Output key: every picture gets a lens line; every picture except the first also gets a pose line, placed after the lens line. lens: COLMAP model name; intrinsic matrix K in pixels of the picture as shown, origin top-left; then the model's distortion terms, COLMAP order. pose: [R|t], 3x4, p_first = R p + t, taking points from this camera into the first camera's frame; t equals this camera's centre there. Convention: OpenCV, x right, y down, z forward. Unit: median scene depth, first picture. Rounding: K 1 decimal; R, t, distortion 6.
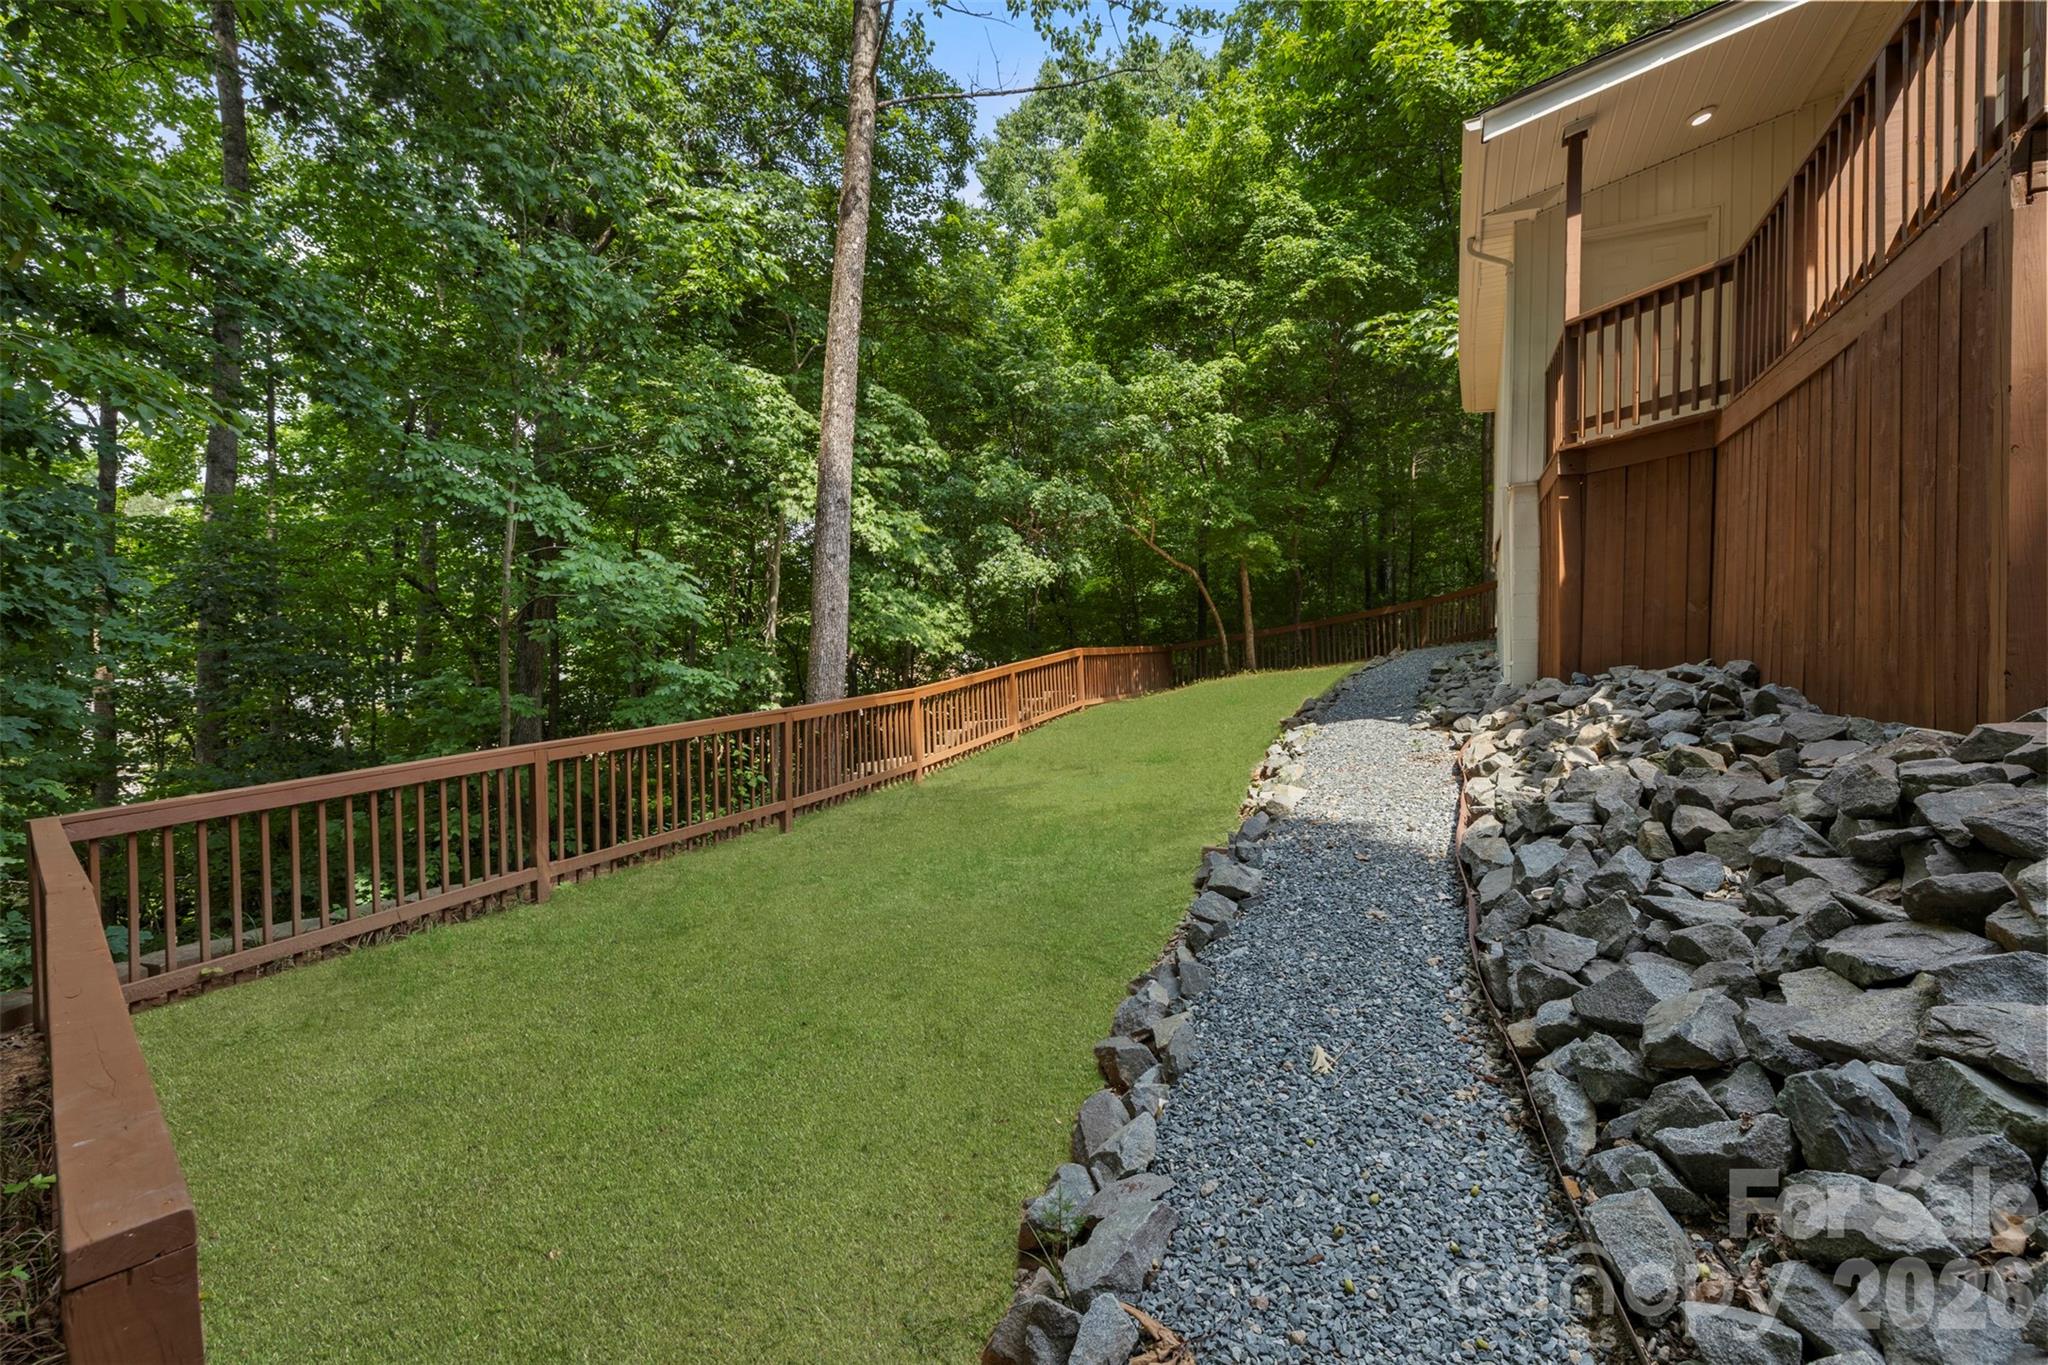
lens RADIAL K [[849.9, 0, 1024.0], [0, 849.9, 682.5], [0, 0, 1]] dist [-0.002045, -0.000310]
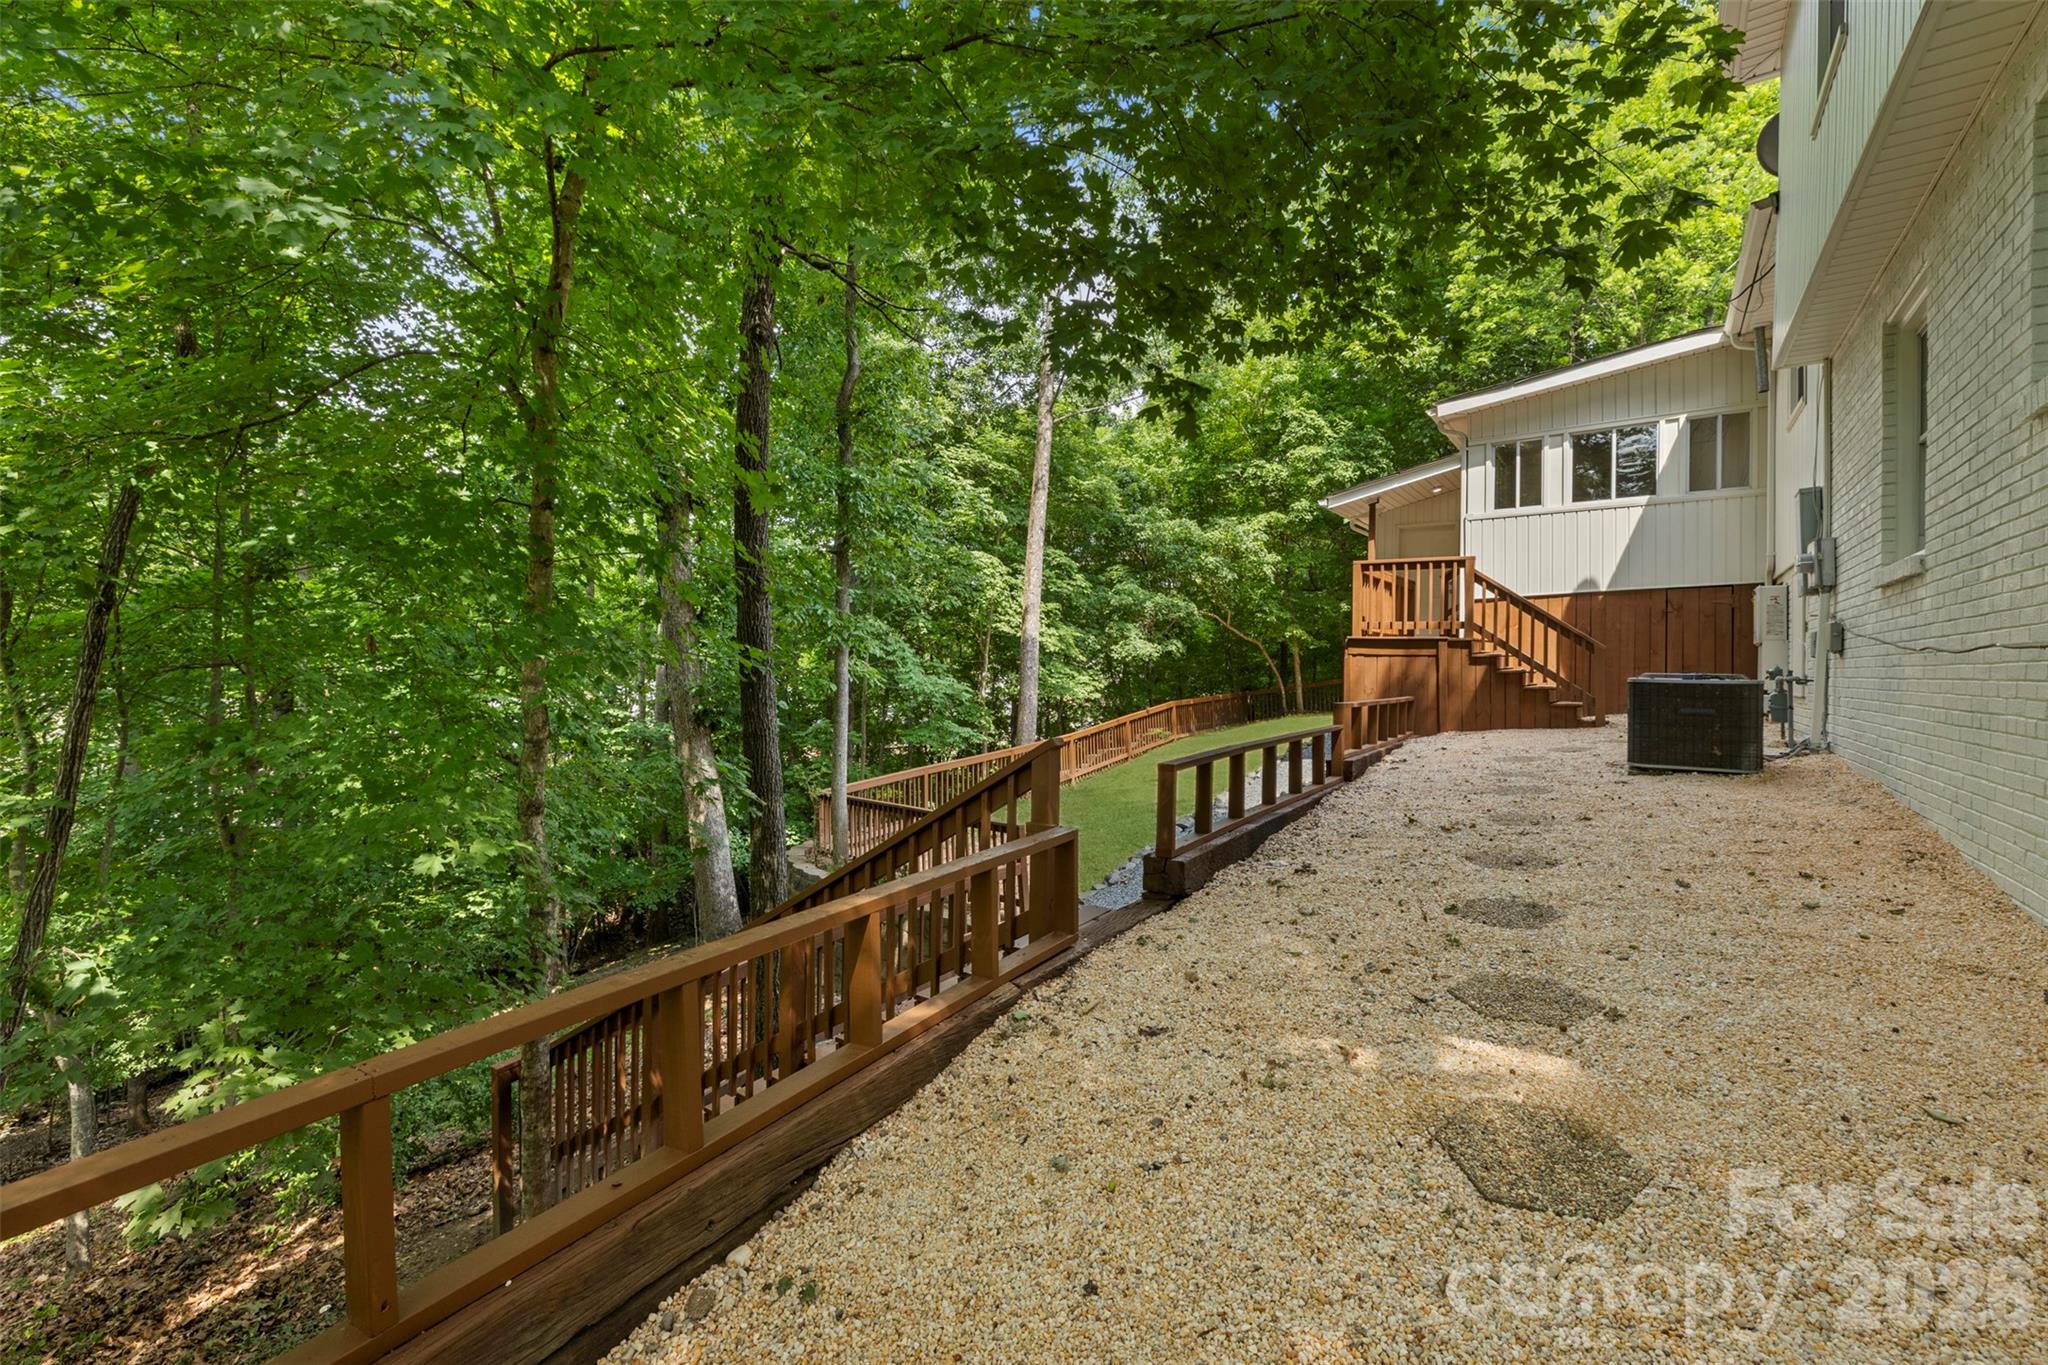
lens RADIAL K [[891.7, 0, 1024.0], [0, 891.7, 682.5], [0, 0, 1]] dist [-0.000940, -0.000086]
pose [[0.988972, 0.001473, -0.148094, 0.036376], [-0.002820, 0.999957, -0.008883, -0.062086], [0.148074, 0.009203, 0.988933, -0.679004]]
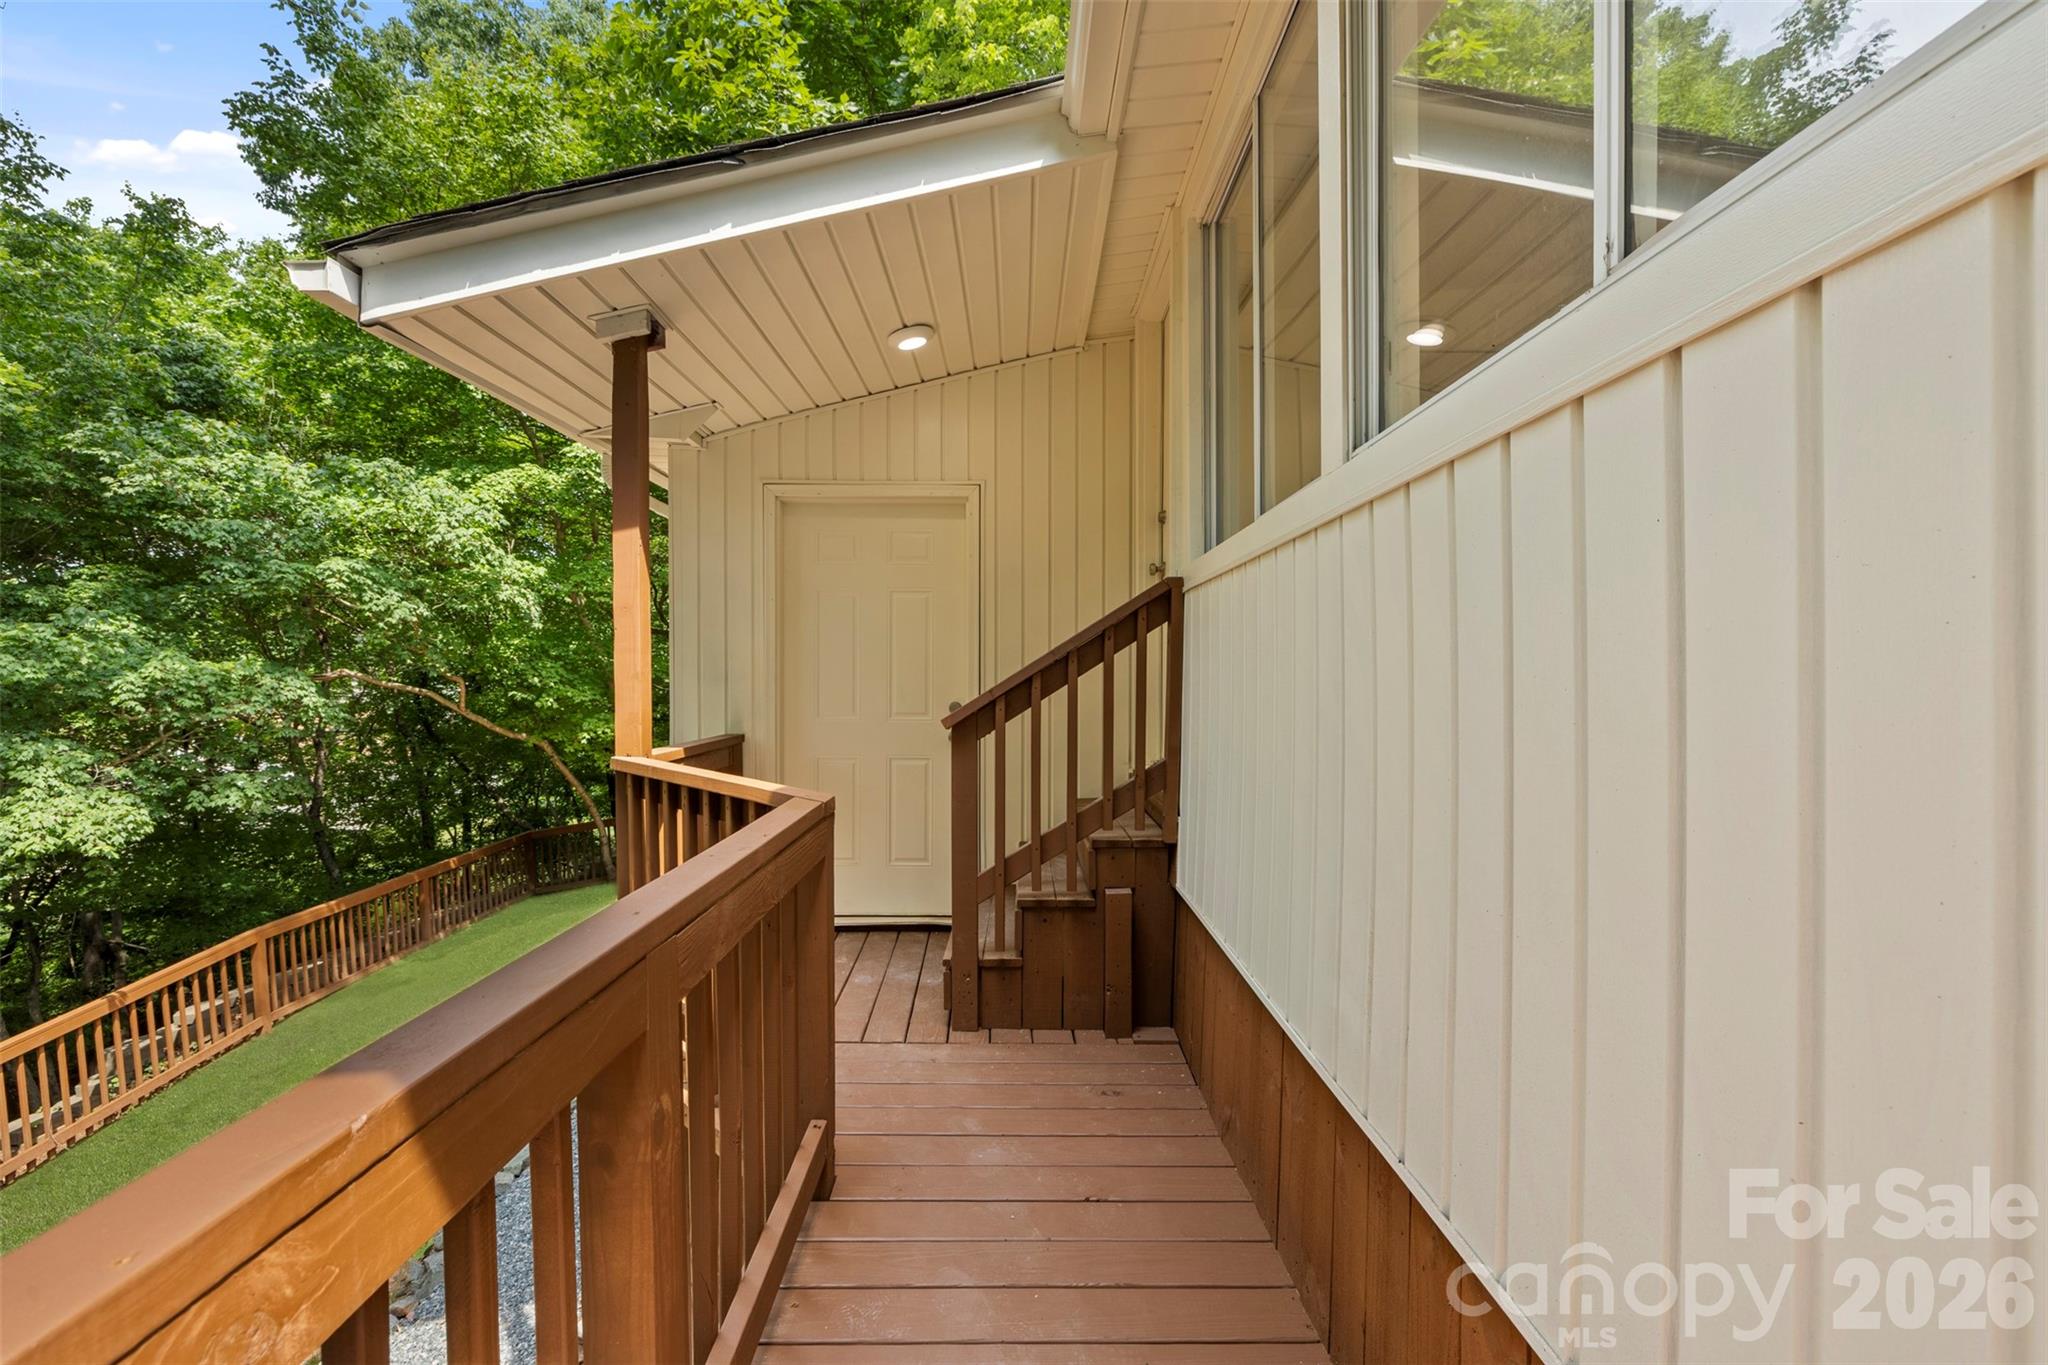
lens RADIAL K [[891.7, 0, 1024.0], [0, 891.7, 682.5], [0, 0, 1]] dist [-0.000940, -0.000086]
pose [[0.891879, -0.004770, 0.452248, 0.281390], [0.013693, 0.999771, -0.016459, -0.205420], [-0.452066, 0.020872, 0.891740, 0.223635]]
